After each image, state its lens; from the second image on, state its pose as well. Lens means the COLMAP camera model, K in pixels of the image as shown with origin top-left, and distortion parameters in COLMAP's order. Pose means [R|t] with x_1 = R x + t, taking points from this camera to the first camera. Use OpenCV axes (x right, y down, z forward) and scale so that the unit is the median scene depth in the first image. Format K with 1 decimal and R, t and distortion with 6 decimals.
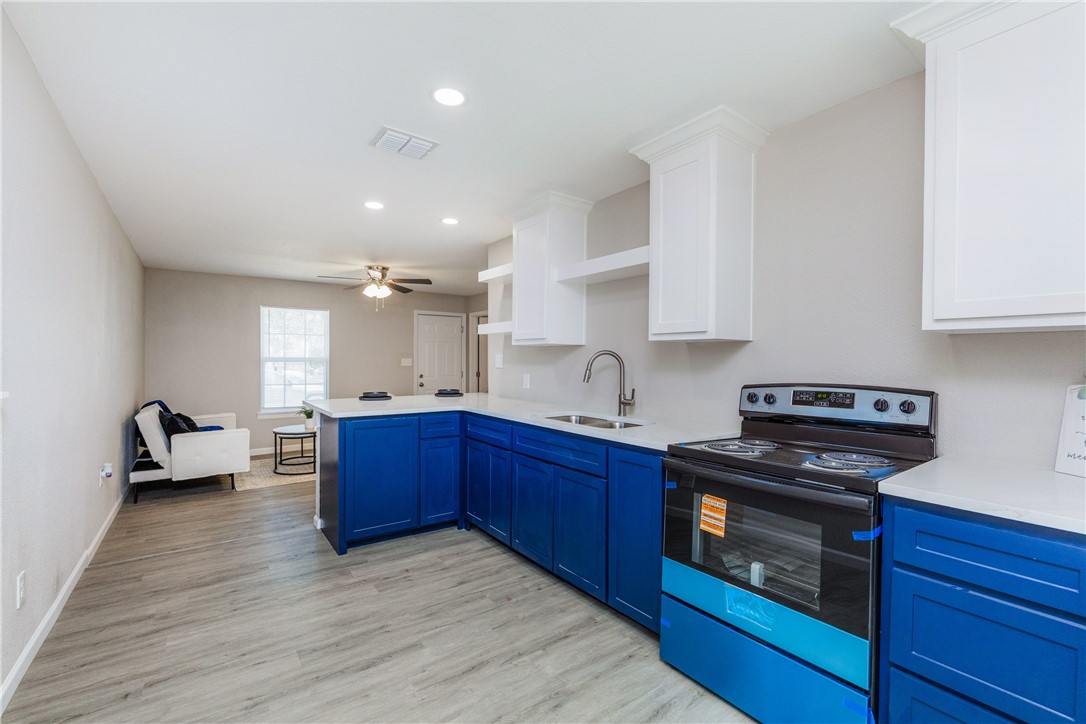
lens RADIAL K [[467.6, 0, 543.0], [0, 467.6, 362.0], [0, 0, 1]] dist [-0.001652, -0.000050]
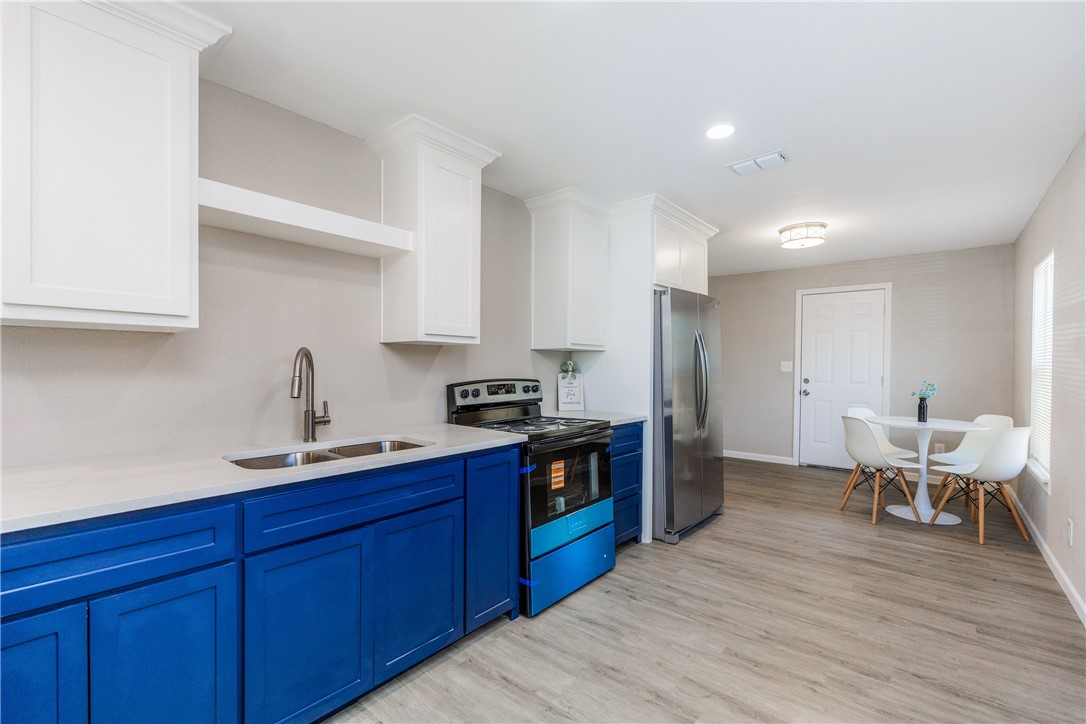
lens RADIAL K [[479.4, 0, 538.9], [0, 479.4, 368.1], [0, 0, 1]] dist [0.000231, 0.000077]
pose [[-0.231689, -0.016330, 0.972653, -0.775934], [-0.004435, 0.999866, 0.015730, -0.009819], [-0.972780, -0.000669, -0.231730, 1.068788]]
